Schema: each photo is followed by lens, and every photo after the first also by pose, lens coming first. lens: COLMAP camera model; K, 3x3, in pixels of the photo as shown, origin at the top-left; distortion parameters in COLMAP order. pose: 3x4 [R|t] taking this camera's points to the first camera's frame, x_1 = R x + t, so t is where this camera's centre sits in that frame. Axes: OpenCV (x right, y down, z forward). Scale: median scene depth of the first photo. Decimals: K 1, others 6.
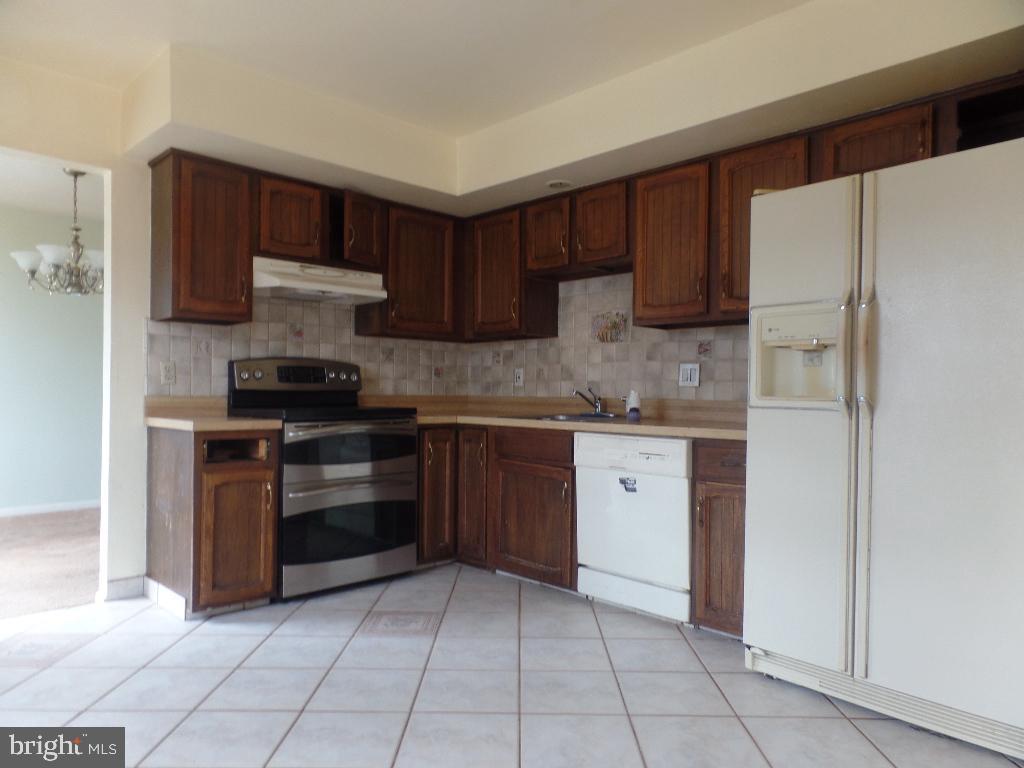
lens RADIAL K [[708.8, 0, 511.6], [0, 708.8, 384.6], [0, 0, 1]] dist [0.002249, 0.011027]
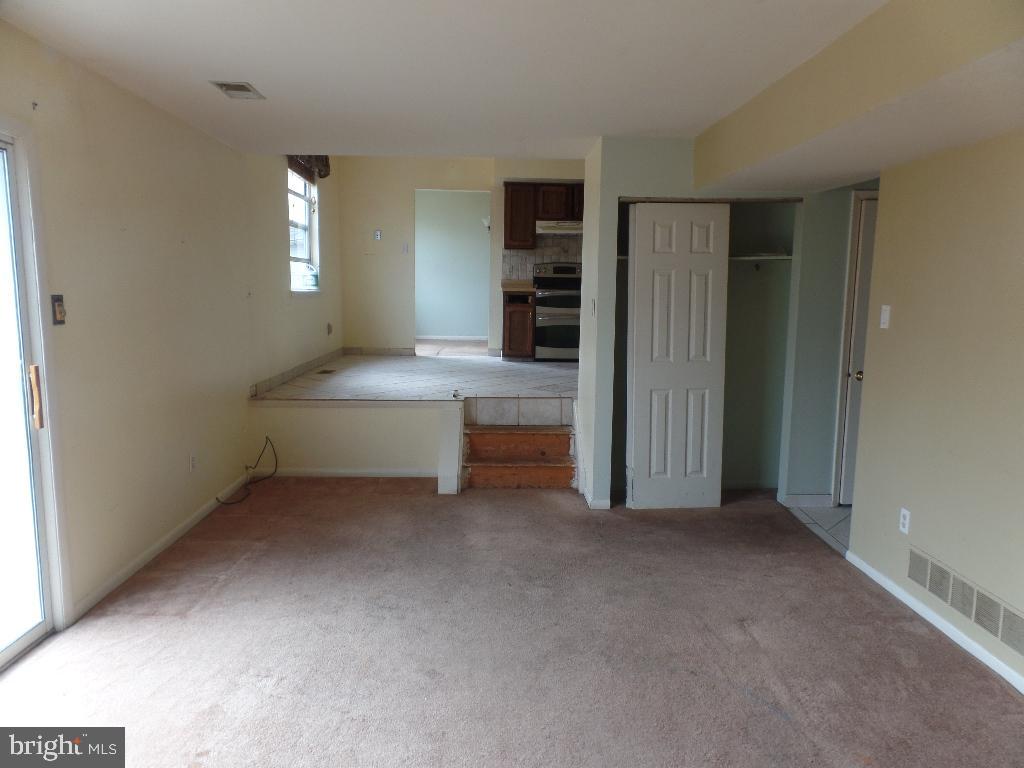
lens RADIAL K [[708.8, 0, 514.9], [0, 708.8, 379.1], [0, 0, 1]] dist [0.002249, 0.011027]
pose [[0.737820, 0.089986, -0.668973, 1.249711], [-0.004781, 0.991746, 0.128130, 0.045345], [0.674981, -0.091339, 0.732160, -0.866170]]
